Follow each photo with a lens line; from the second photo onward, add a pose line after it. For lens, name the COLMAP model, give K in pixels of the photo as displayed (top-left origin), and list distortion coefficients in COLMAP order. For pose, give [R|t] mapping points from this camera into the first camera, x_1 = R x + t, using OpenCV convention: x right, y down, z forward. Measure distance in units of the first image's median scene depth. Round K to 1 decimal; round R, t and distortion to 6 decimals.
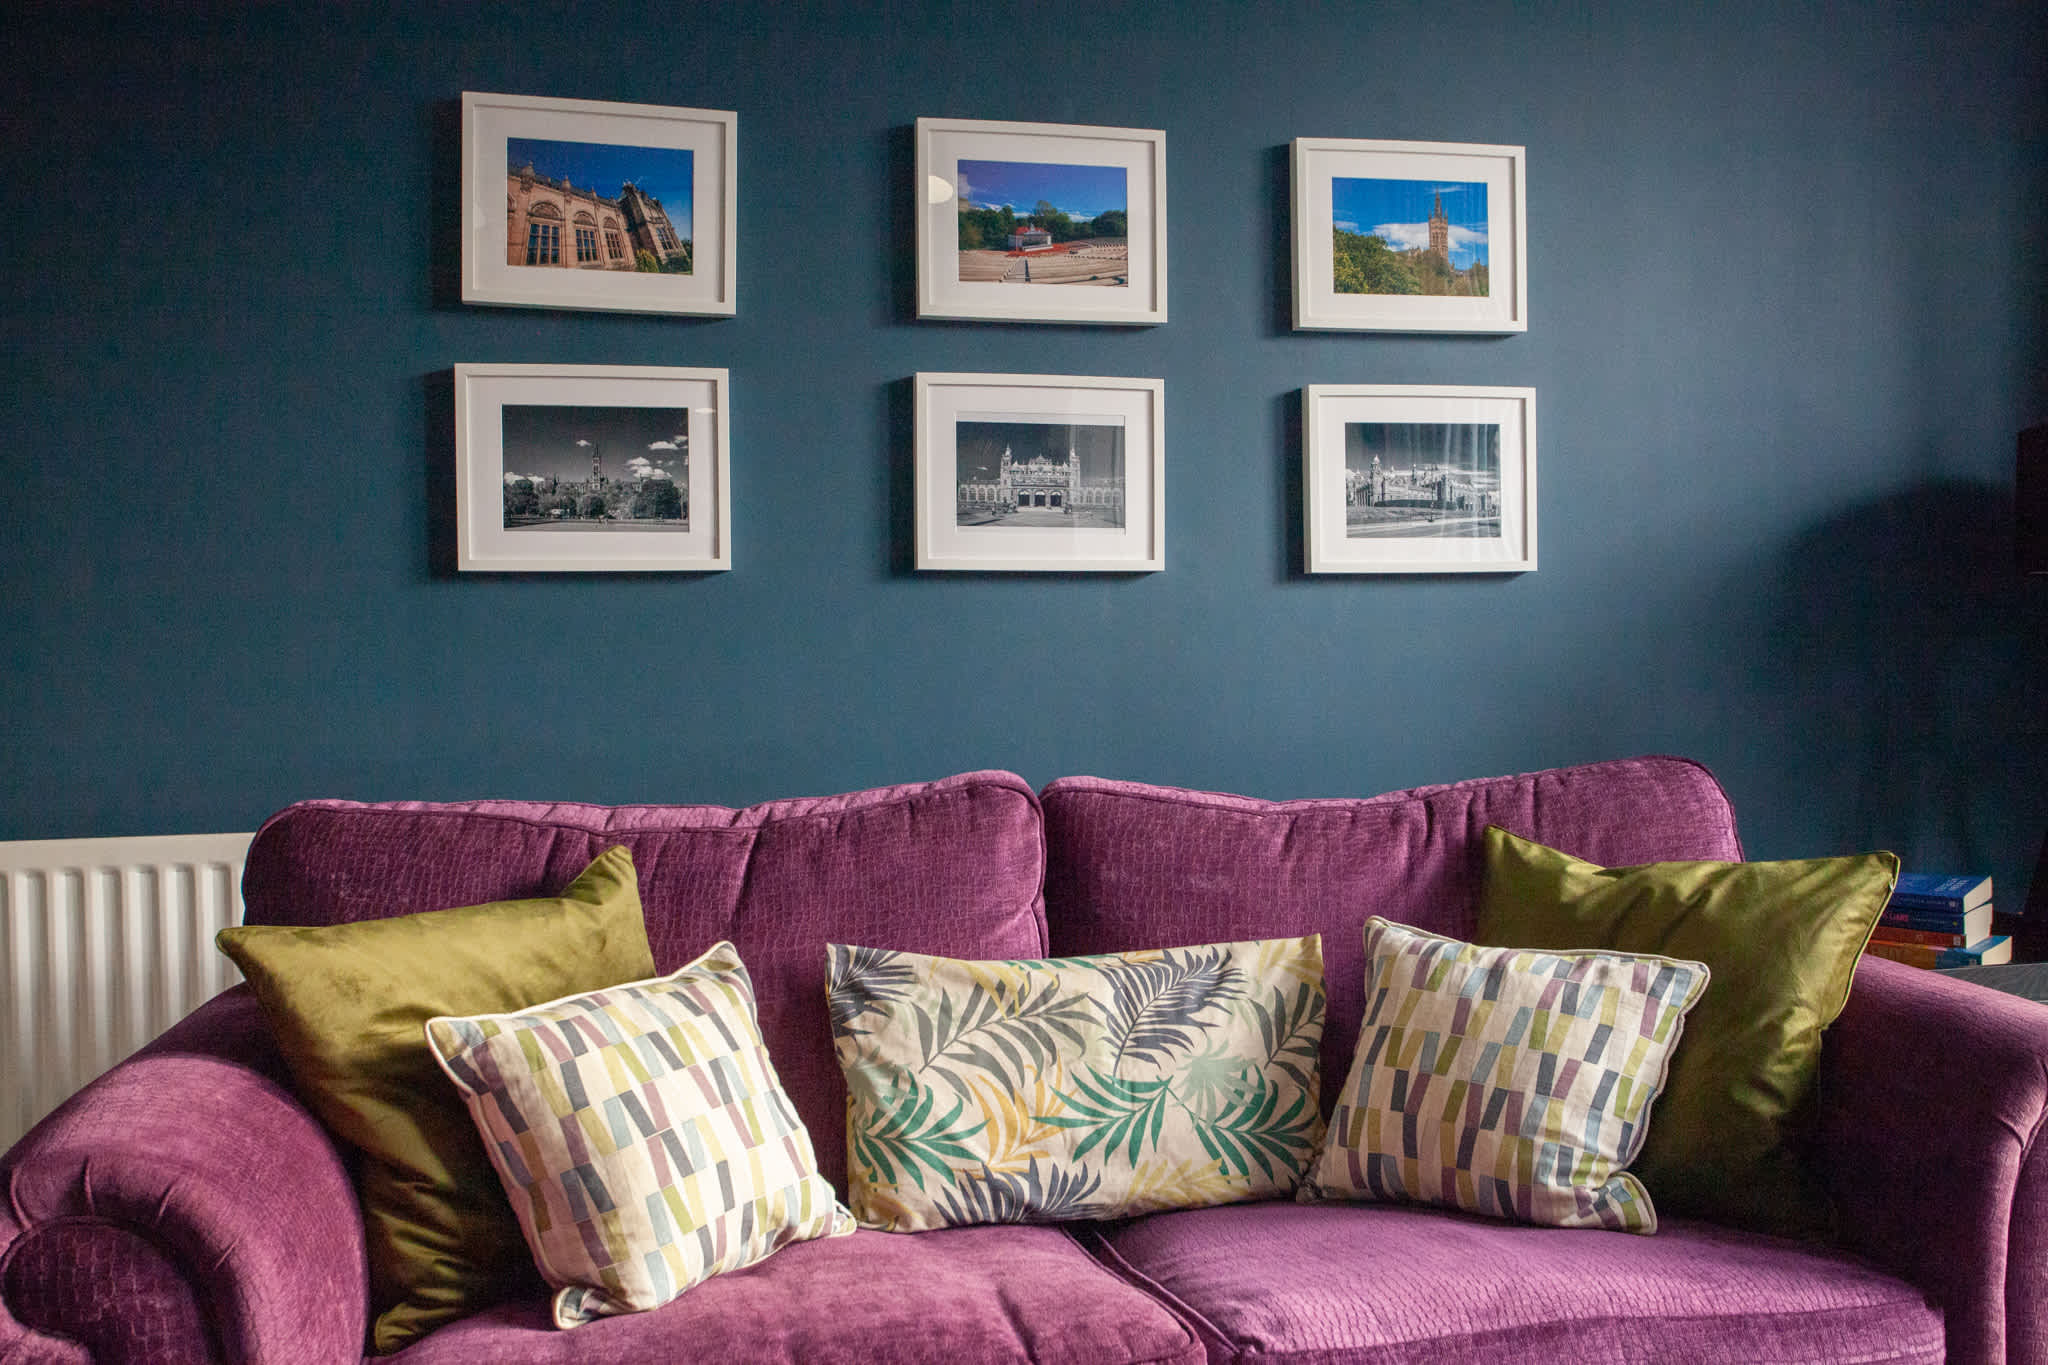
lens RADIAL K [[1837.1, 0, 1006.2], [0, 1837.1, 694.2], [0, 0, 1]] dist [-0.020729, 0.082429]
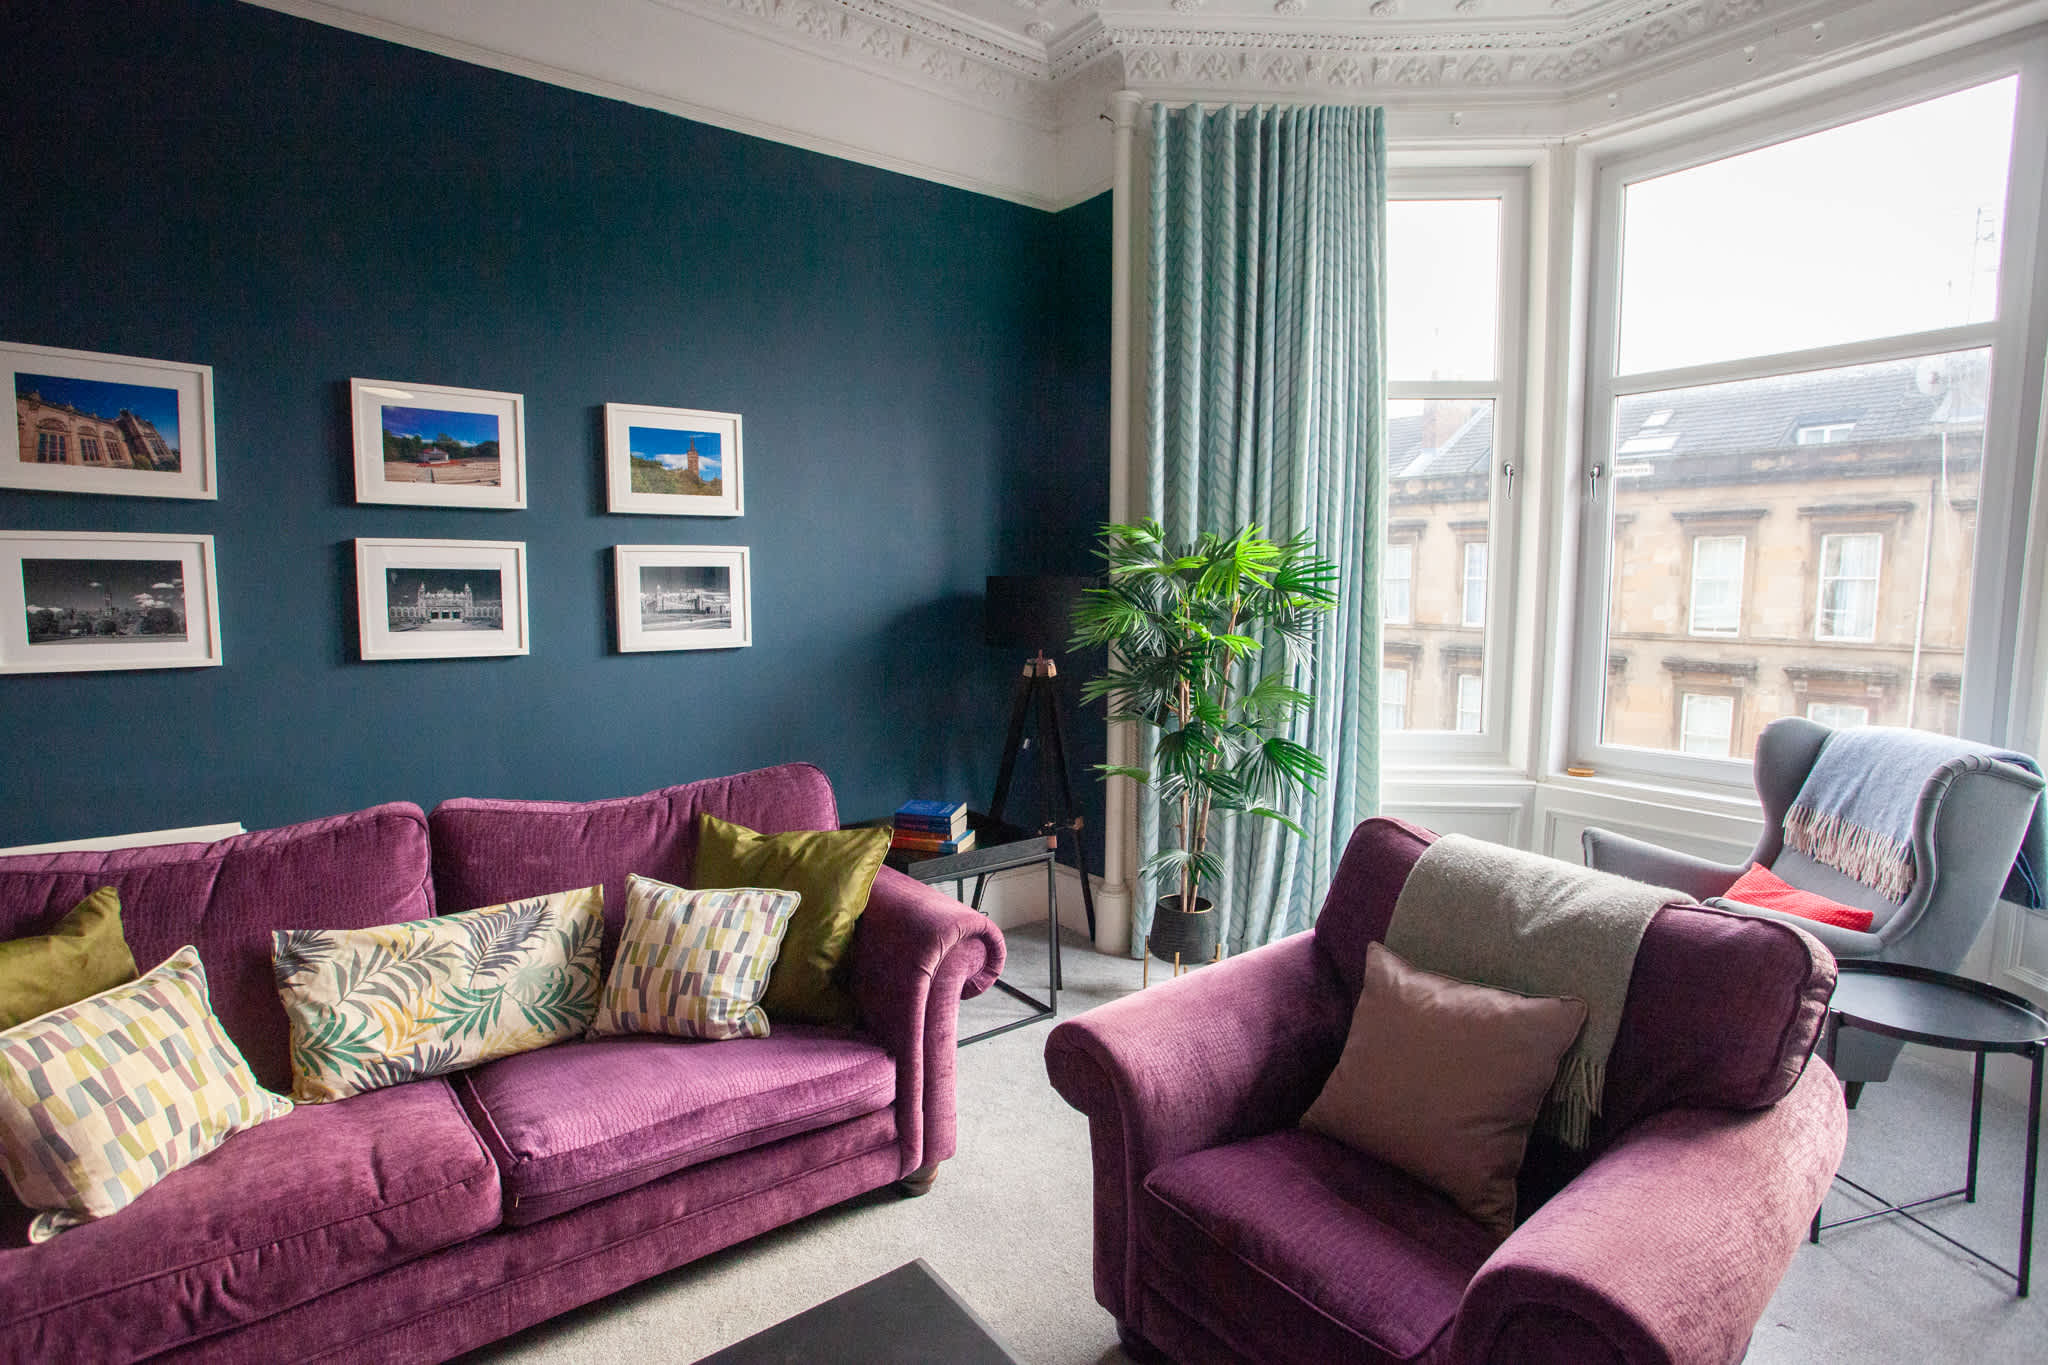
lens RADIAL K [[1010.9, 0, 1017.7], [0, 1010.9, 685.2], [0, 0, 1]] dist [-0.070883, 0.029461]
pose [[0.902201, -0.030475, 0.430238, 0.122256], [-0.000040, 0.997495, 0.070738, -0.131409], [-0.431316, -0.063837, 0.899940, -0.043039]]
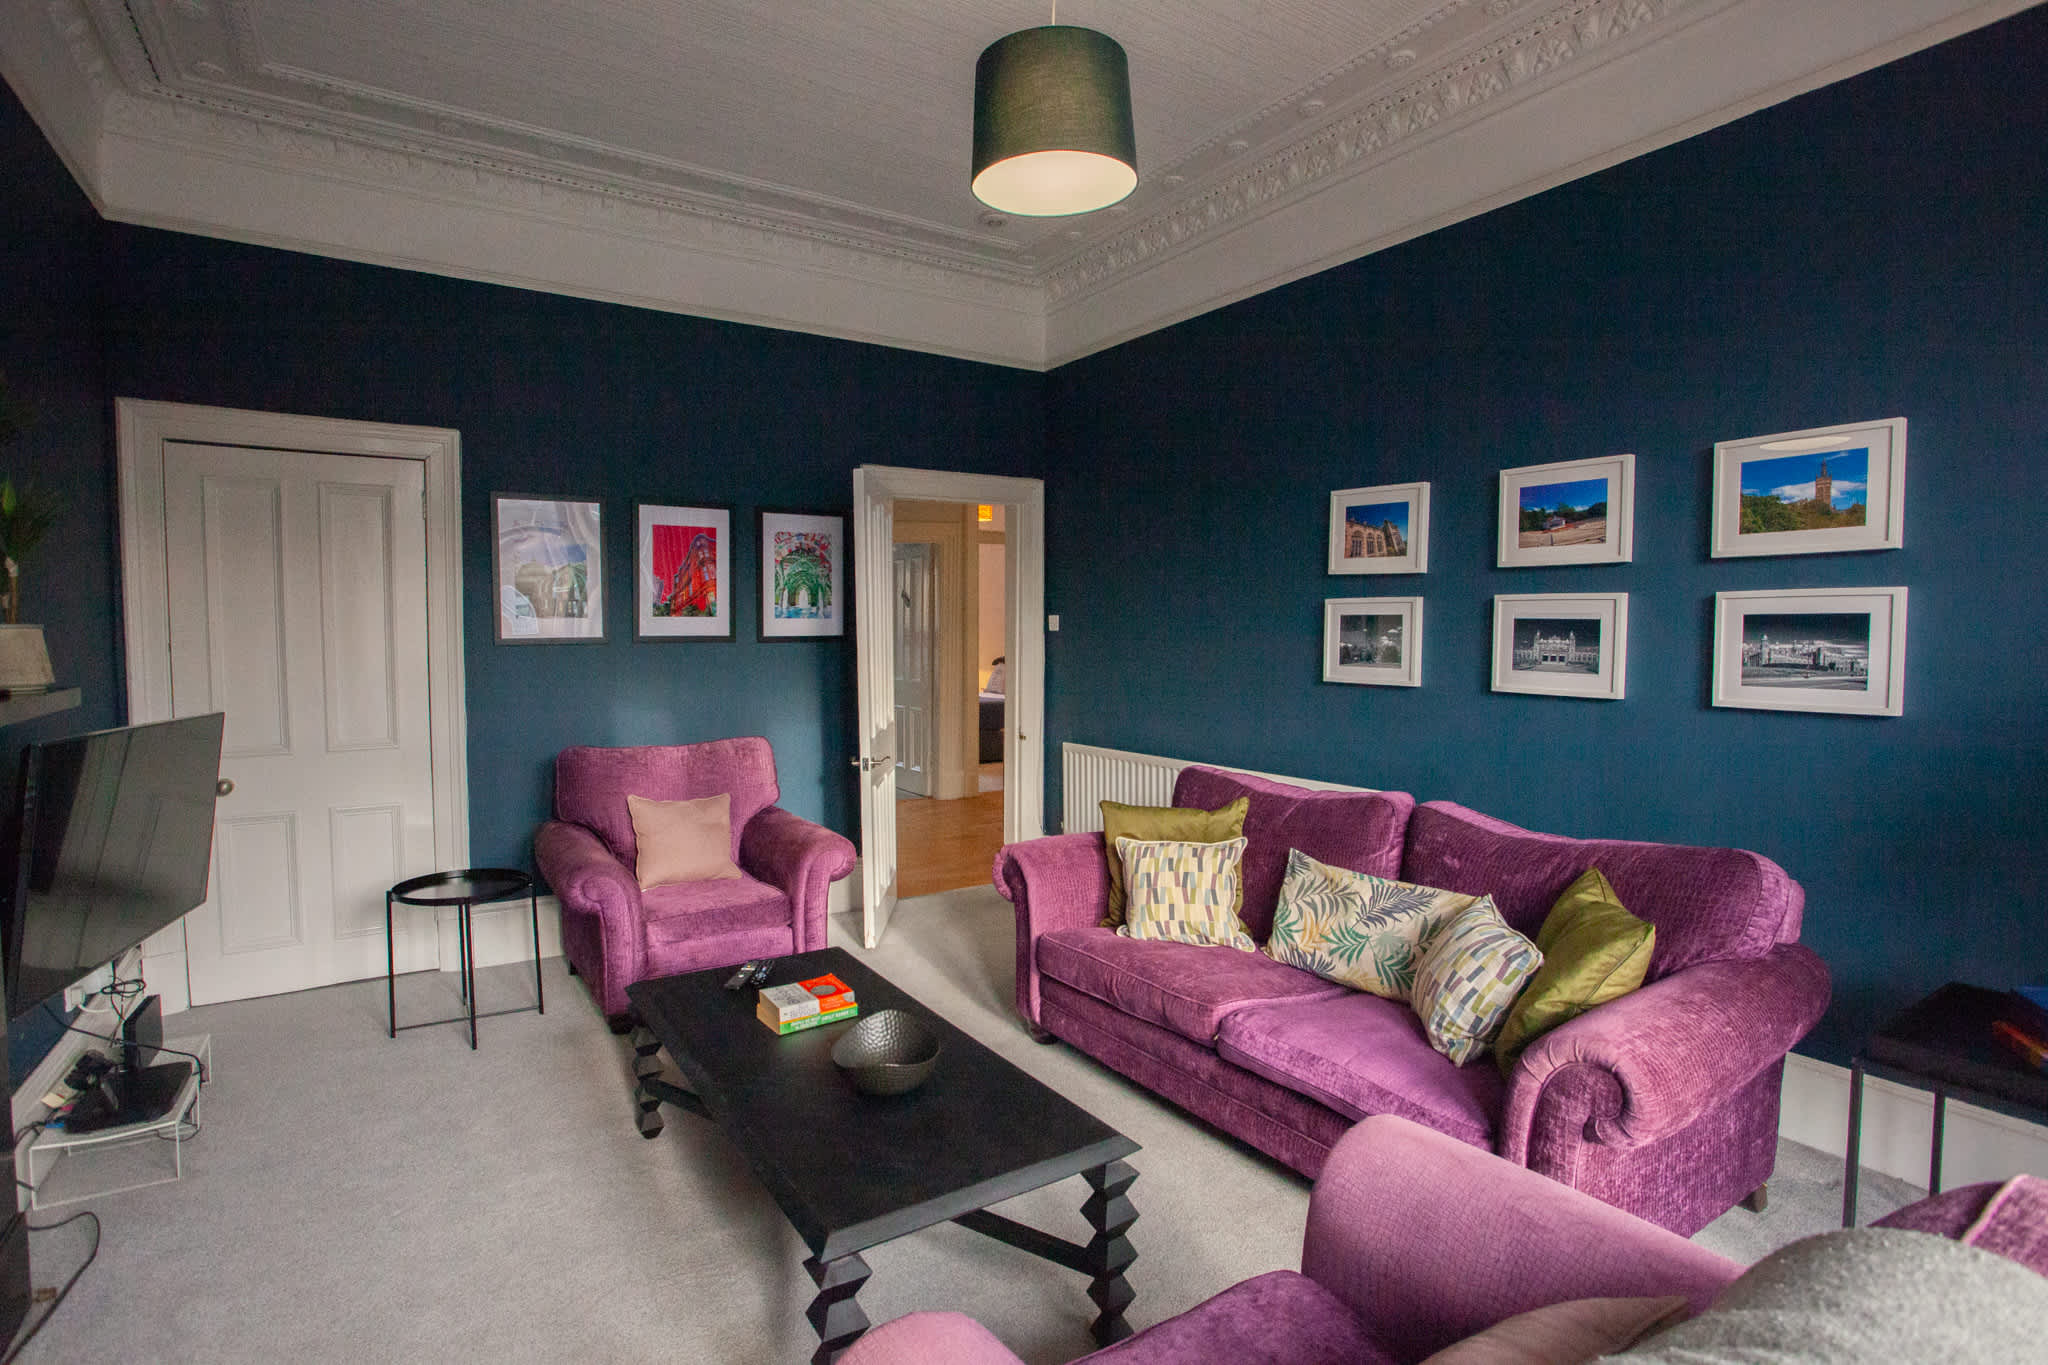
lens RADIAL K [[1010.9, 0, 1017.7], [0, 1010.9, 685.2], [0, 0, 1]] dist [-0.070883, 0.029461]
pose [[0.361771, 0.063038, -0.930133, 0.978326], [-0.034128, 0.997938, 0.054359, -0.143023], [0.931642, 0.012078, 0.363177, 0.121257]]
